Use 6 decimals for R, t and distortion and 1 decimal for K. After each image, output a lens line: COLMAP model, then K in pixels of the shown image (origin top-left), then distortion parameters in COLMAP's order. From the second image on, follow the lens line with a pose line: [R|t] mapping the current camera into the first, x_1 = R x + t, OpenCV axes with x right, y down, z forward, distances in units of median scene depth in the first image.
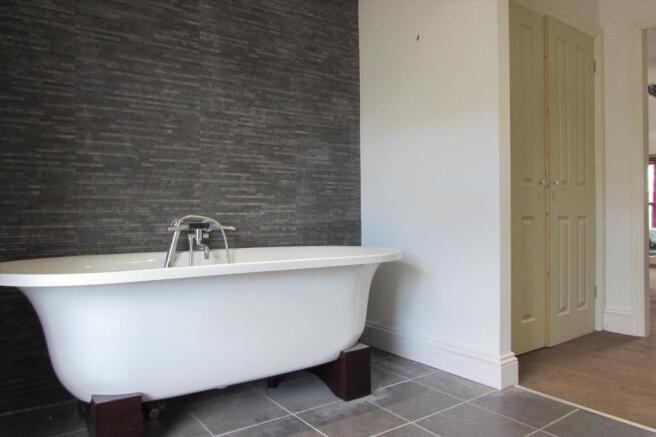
lens RADIAL K [[465.2, 0, 328.0], [0, 465.2, 218.5], [0, 0, 1]] dist [-0.039881, 0.023408]
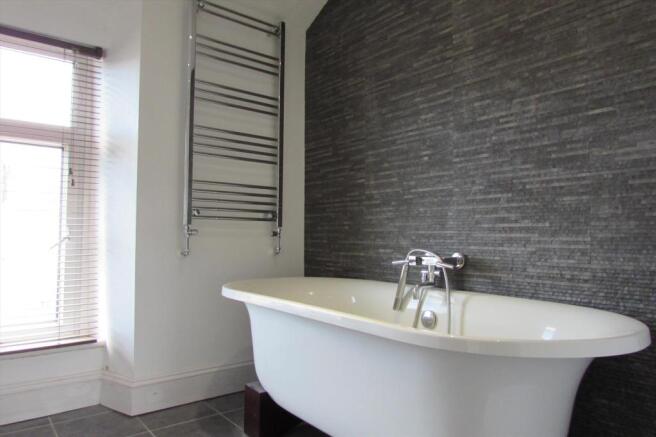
lens RADIAL K [[465.2, 0, 328.0], [0, 465.2, 218.5], [0, 0, 1]] dist [-0.039881, 0.023408]
pose [[0.053038, -0.028929, -0.998173, 0.544484], [-0.012399, 0.999484, -0.029626, -0.033302], [0.998516, 0.013948, 0.052652, 0.699016]]
